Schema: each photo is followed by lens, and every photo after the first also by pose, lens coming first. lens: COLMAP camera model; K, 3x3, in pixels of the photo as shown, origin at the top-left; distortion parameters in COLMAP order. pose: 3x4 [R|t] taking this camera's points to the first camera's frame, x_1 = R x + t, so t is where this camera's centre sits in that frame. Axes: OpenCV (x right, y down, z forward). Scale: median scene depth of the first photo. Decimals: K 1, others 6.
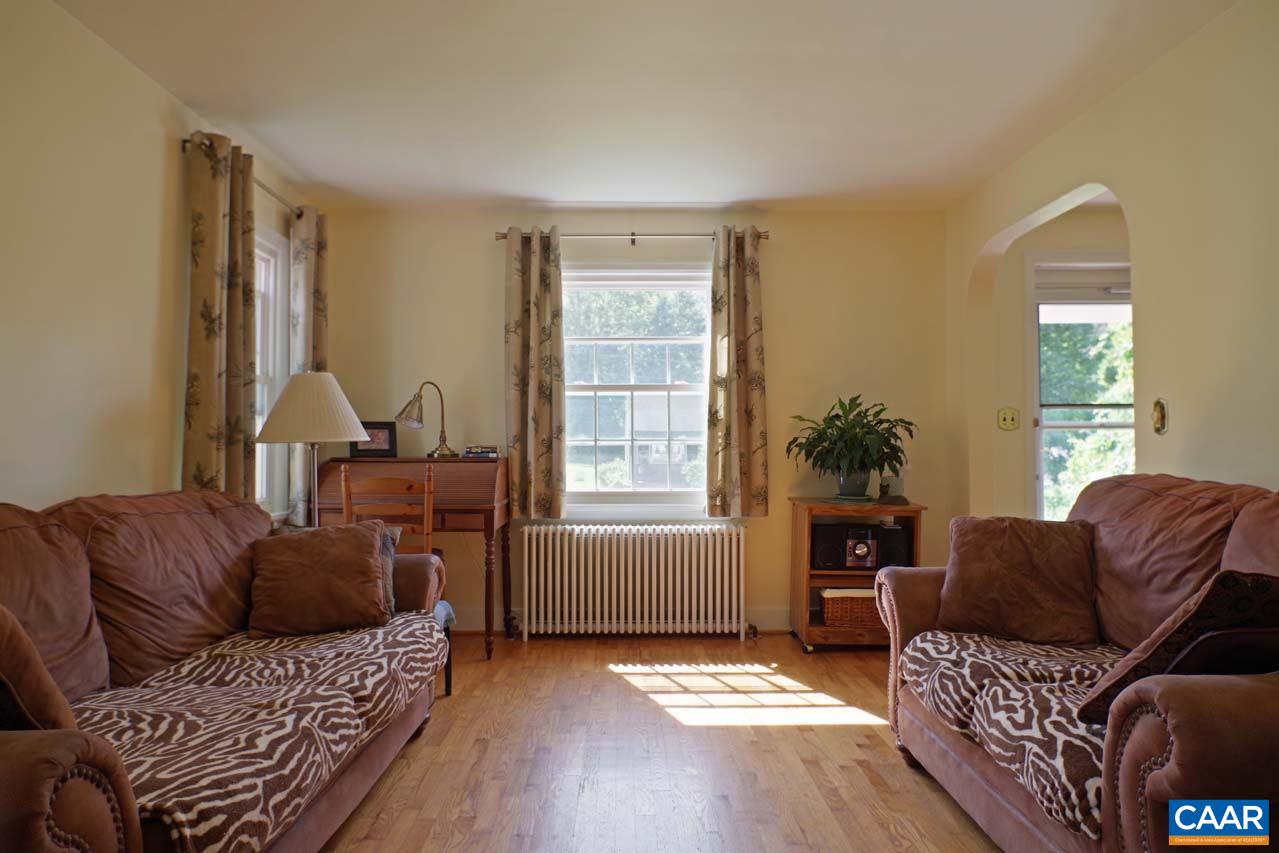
lens RADIAL K [[874.1, 0, 642.5], [0, 874.1, 427.4], [0, 0, 1]] dist [-0.007609, -0.001100]
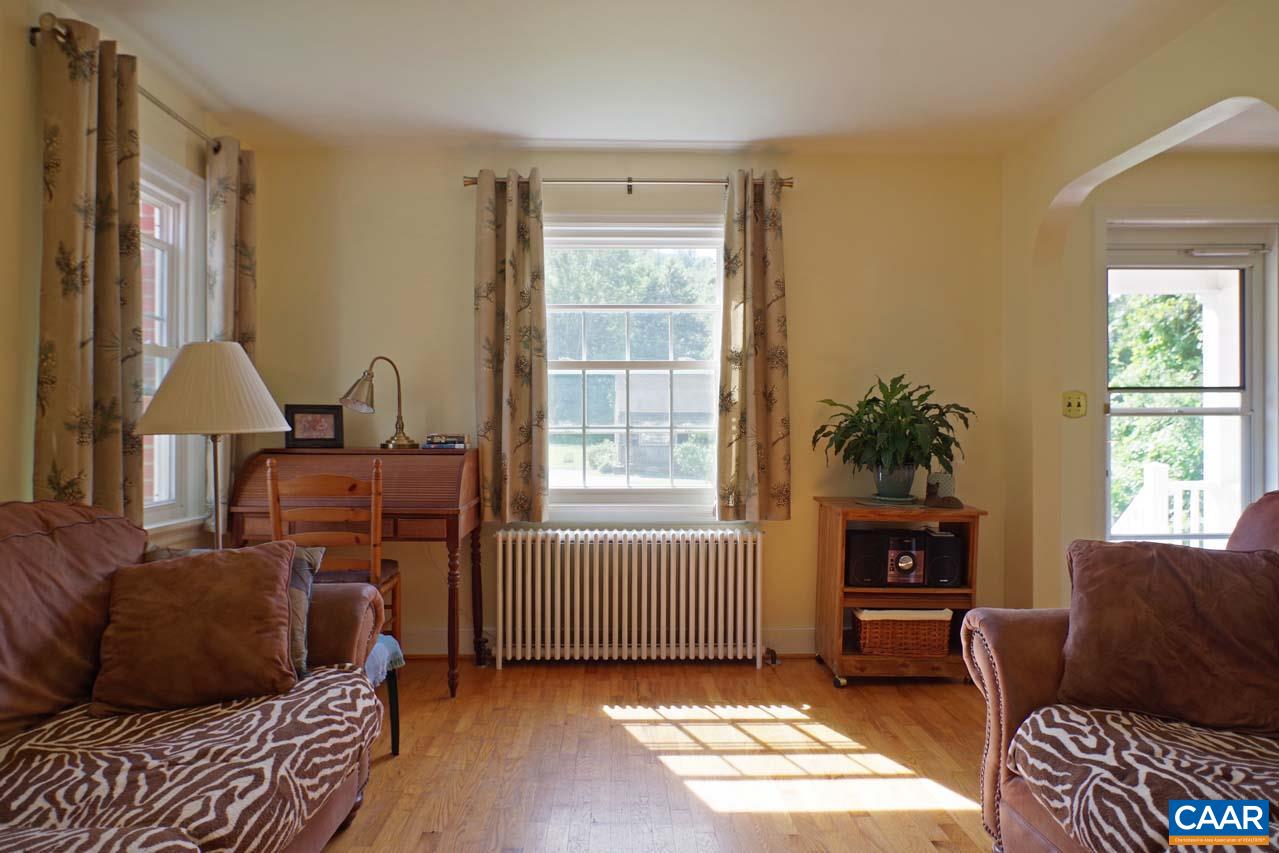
lens RADIAL K [[776.9, 0, 637.9], [0, 776.9, 424.6], [0, 0, 1]] dist [-0.004564, 0.000823]
pose [[0.999897, 0.003280, 0.013994, -0.013427], [-0.003621, 0.999696, 0.024403, -0.007107], [-0.013910, -0.024451, 0.999604, 0.273954]]
